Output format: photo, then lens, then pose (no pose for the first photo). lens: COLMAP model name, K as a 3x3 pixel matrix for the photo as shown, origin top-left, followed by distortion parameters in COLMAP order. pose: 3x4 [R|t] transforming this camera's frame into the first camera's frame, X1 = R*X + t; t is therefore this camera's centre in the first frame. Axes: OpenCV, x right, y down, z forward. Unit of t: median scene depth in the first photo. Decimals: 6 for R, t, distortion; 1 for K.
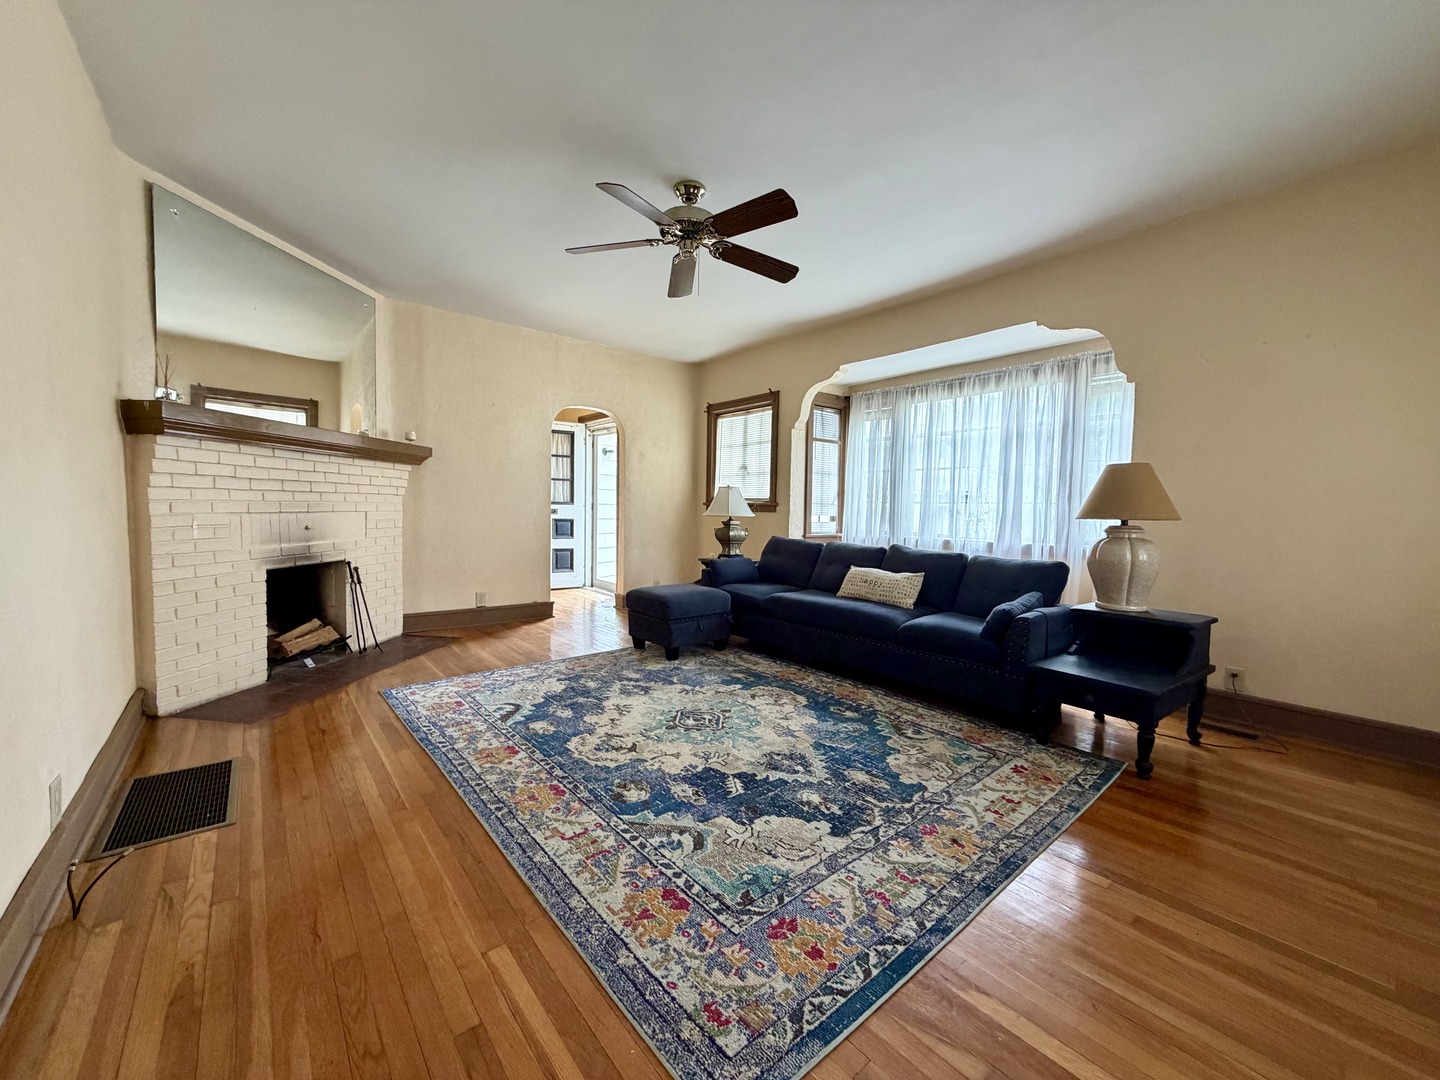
lens RADIAL K [[569.5, 0, 720.0], [0, 569.5, 540.0], [0, 0, 1]] dist [0.000096, -0.000030]
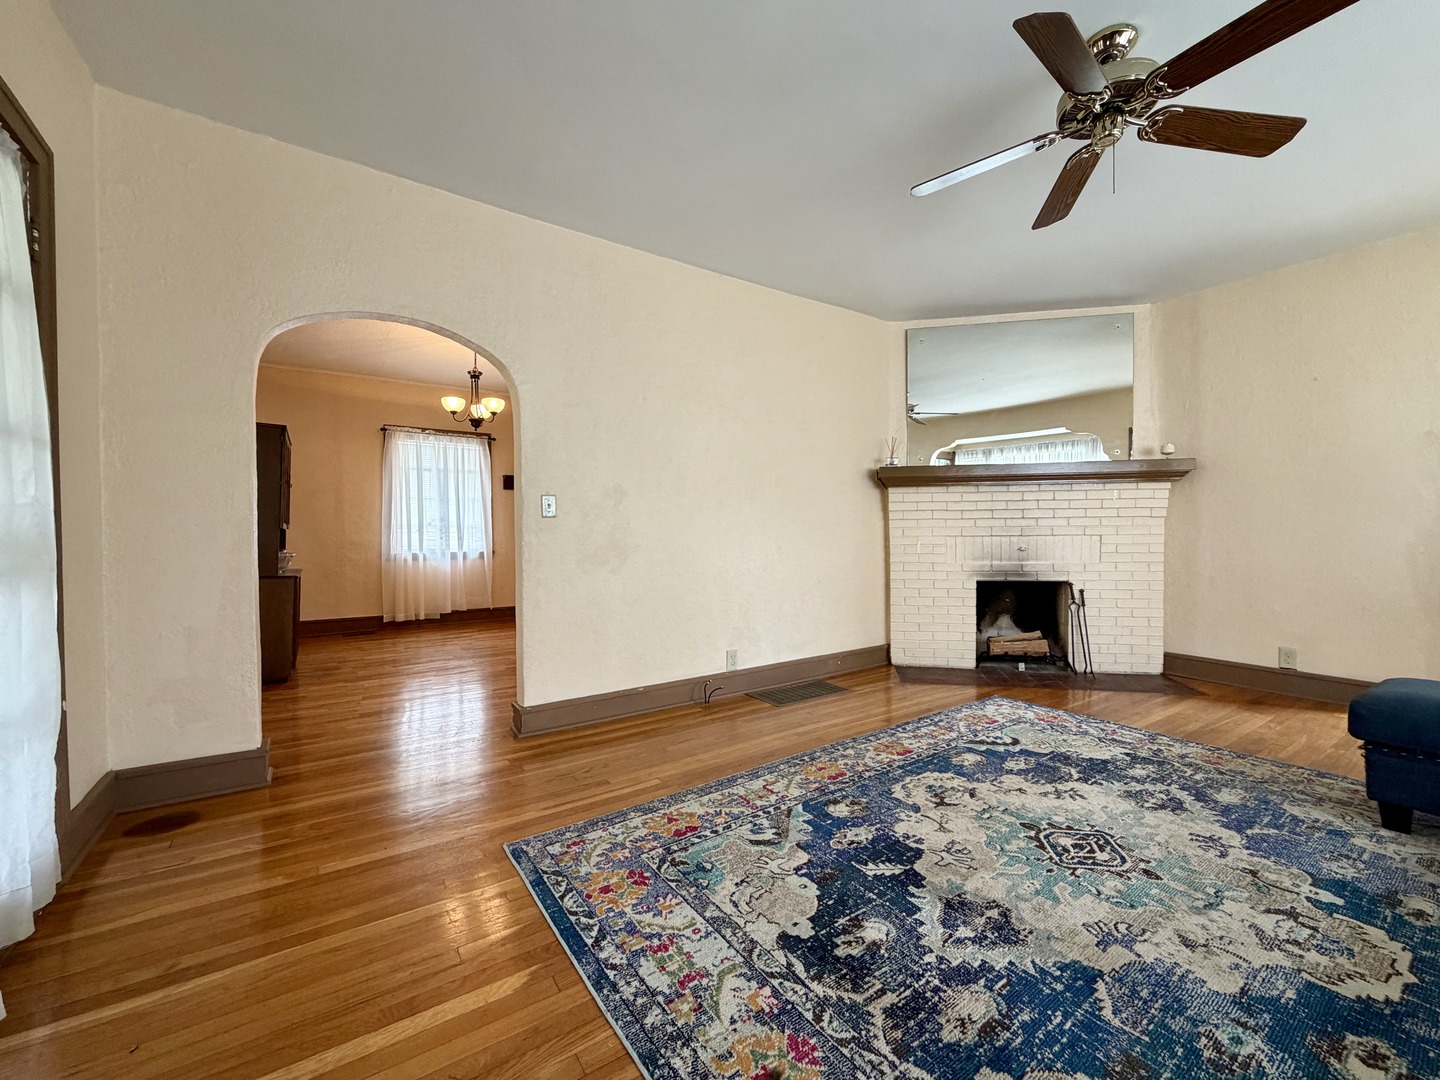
lens RADIAL K [[590.4, 0, 720.0], [0, 590.4, 540.0], [0, 0, 1]] dist [-0.000208, -0.000020]
pose [[-0.095235, -0.002234, -0.995452, 0.731650], [-0.052219, 0.998632, 0.002755, -0.015368], [0.994084, 0.052243, -0.095222, 0.696256]]
